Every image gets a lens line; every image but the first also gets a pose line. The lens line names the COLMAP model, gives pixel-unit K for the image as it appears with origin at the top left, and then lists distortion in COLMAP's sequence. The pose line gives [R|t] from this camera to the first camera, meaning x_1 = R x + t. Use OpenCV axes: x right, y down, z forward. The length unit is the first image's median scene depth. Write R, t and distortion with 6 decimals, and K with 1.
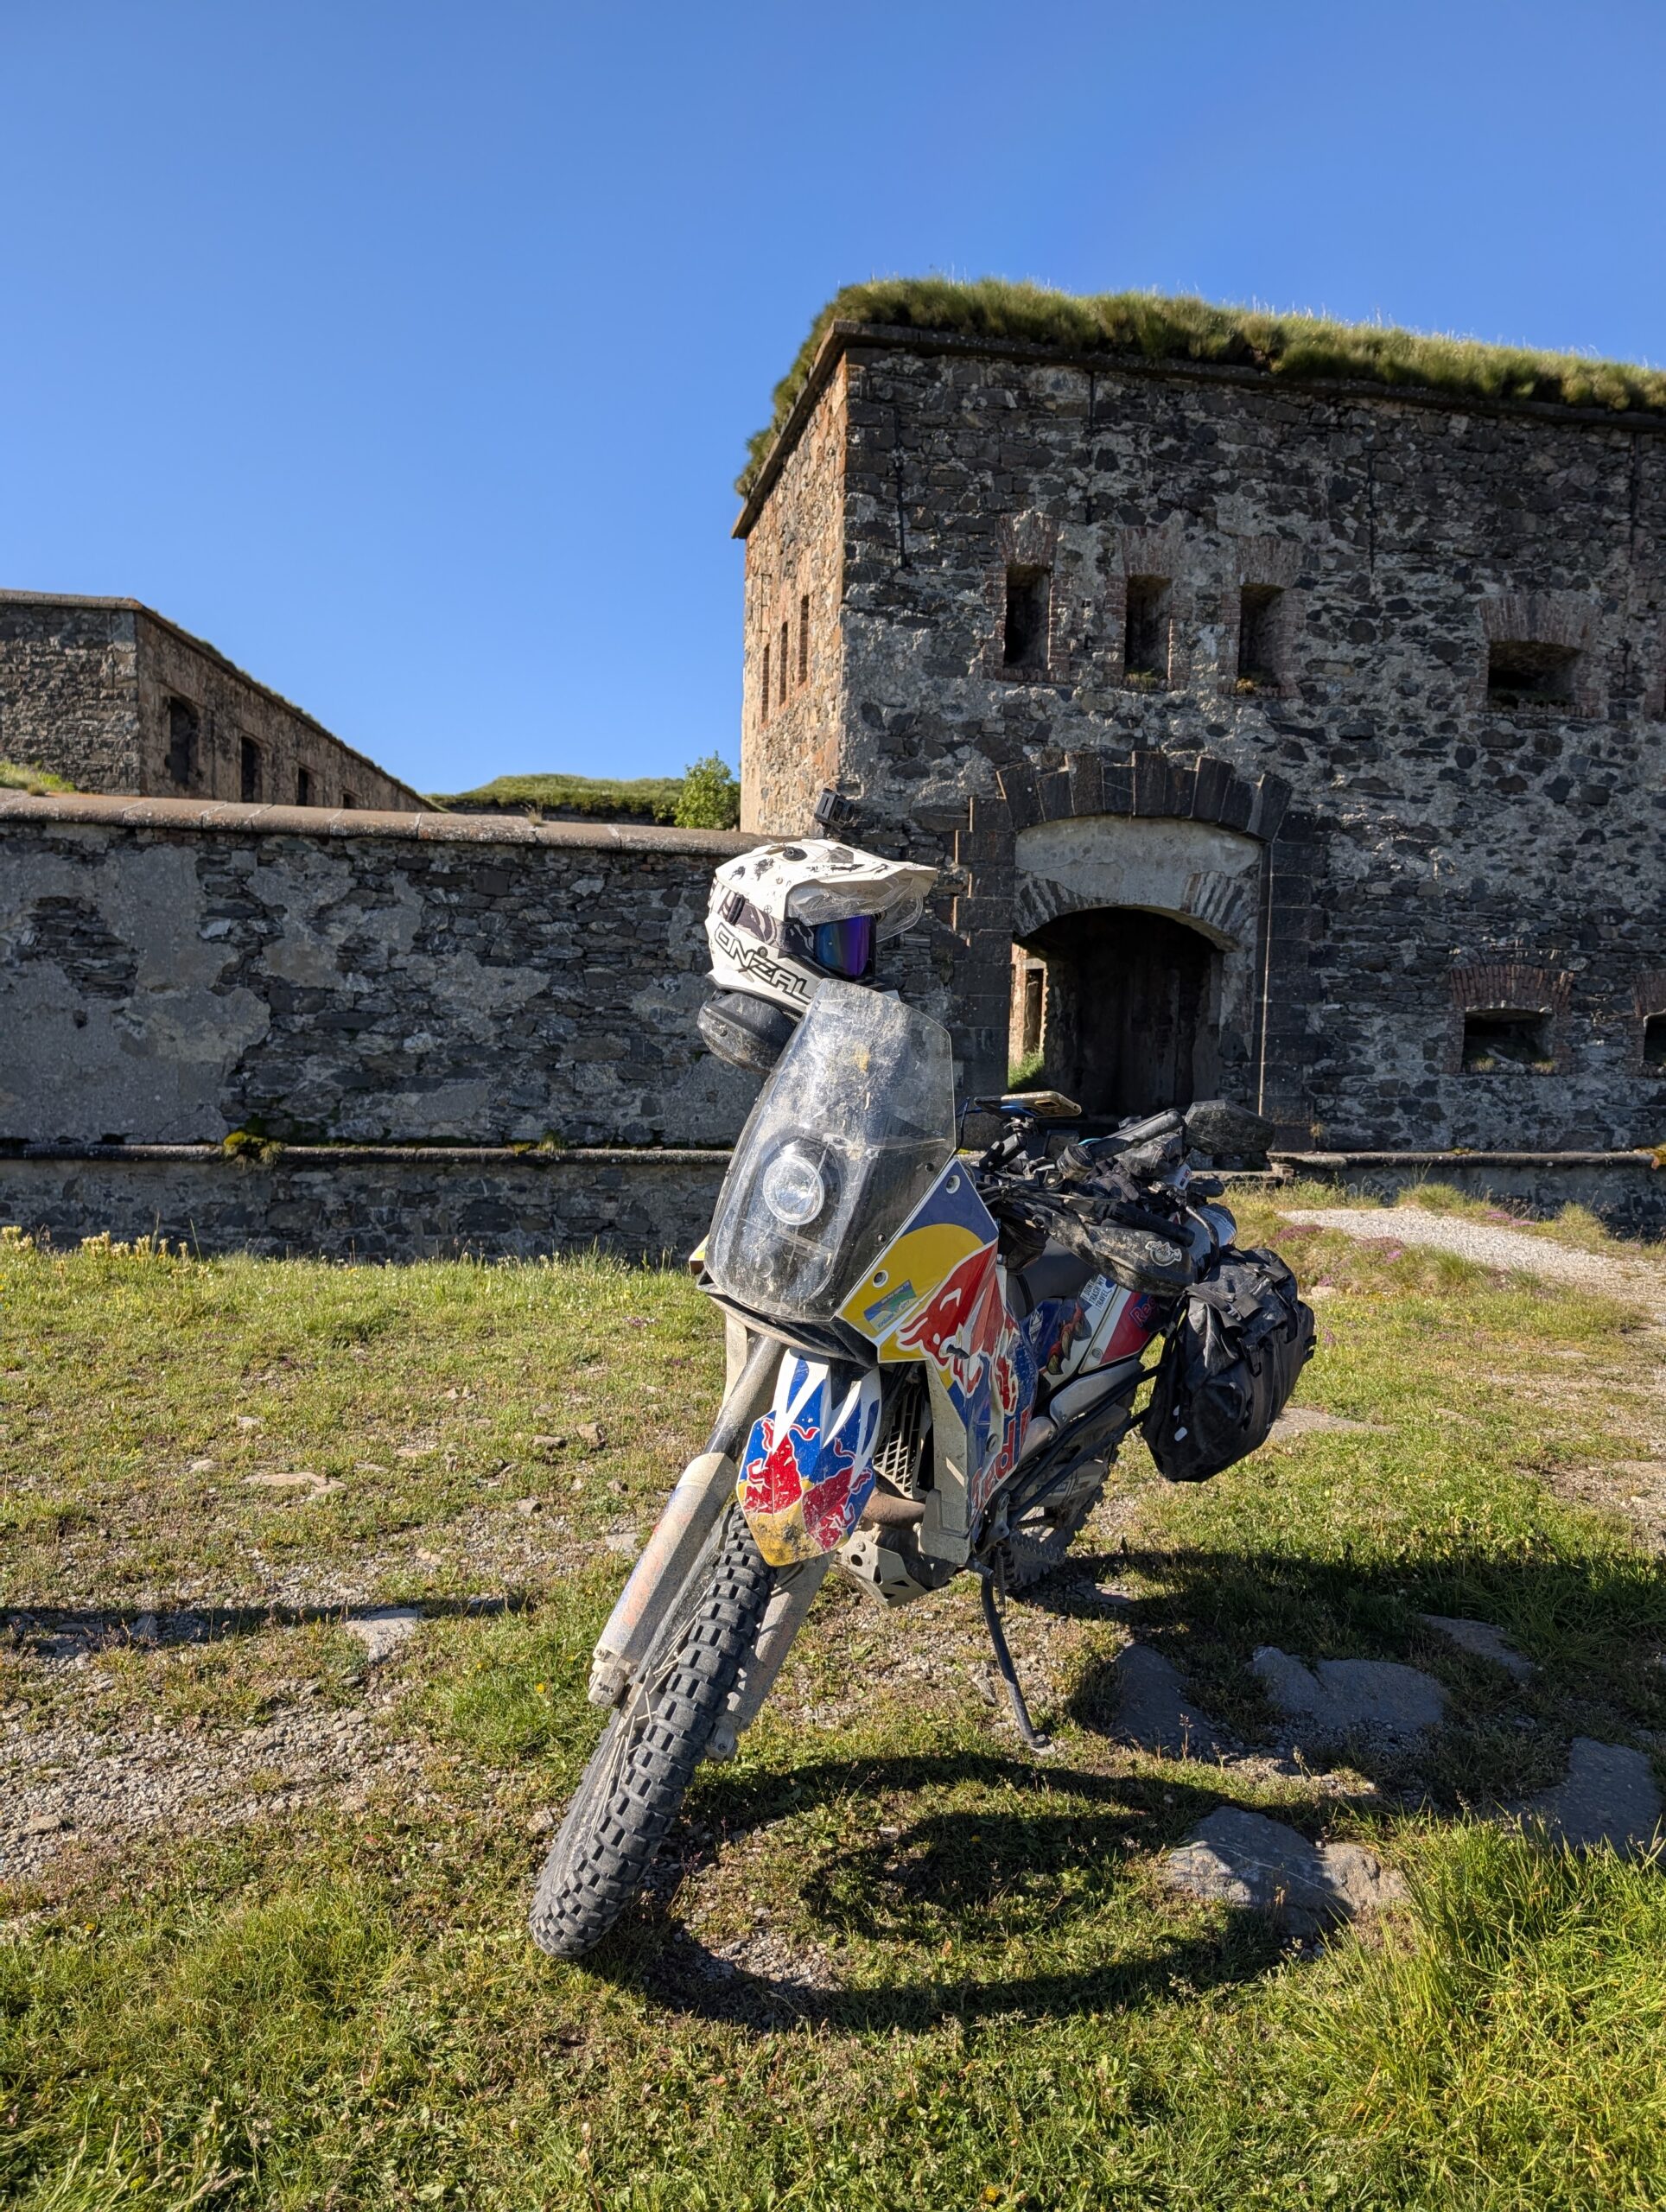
lens RADIAL K [[1600.1, 0, 841.0], [0, 1600.1, 1130.2], [0, 0, 1]] dist [0.017033, -0.006853]
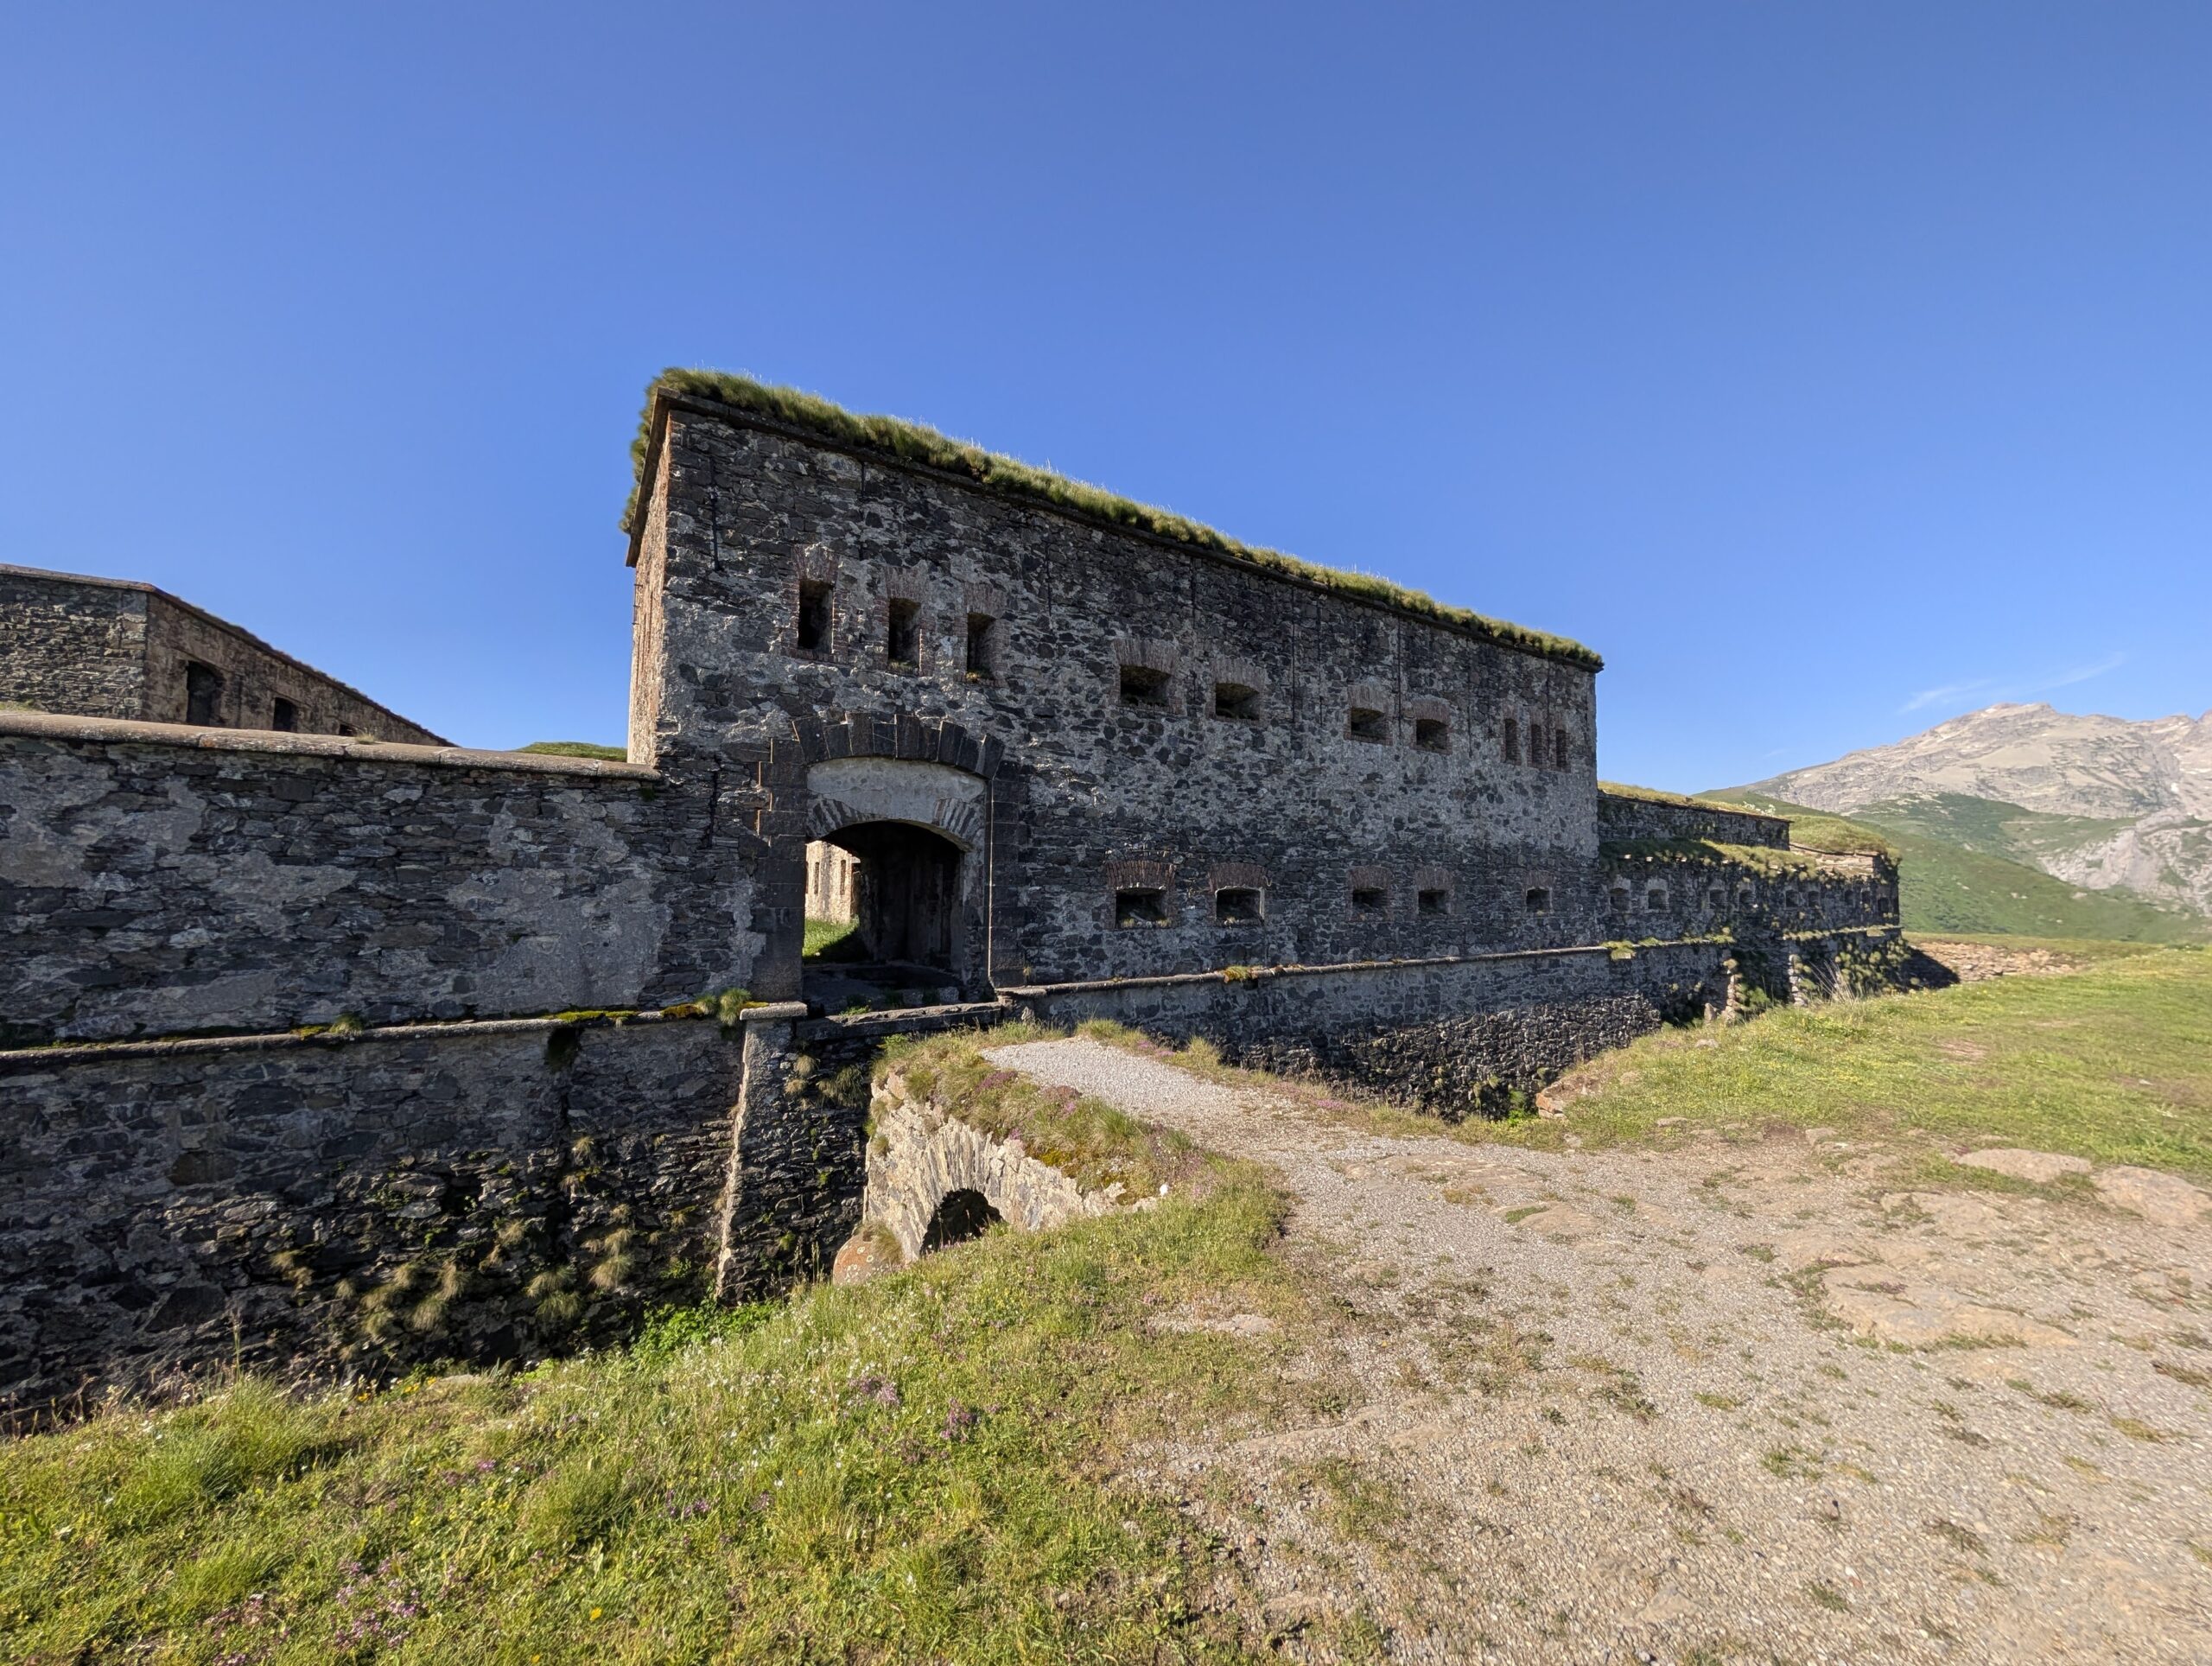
lens RADIAL K [[846.1, 0, 1106.0], [0, 846.1, 833.0], [0, 0, 1]] dist [0.001922, 0.000263]
pose [[0.936053, 0.008055, 0.351768, 0.091923], [0.039298, 0.991090, -0.127266, -0.025414], [-0.349659, 0.132951, 0.927396, 0.238149]]
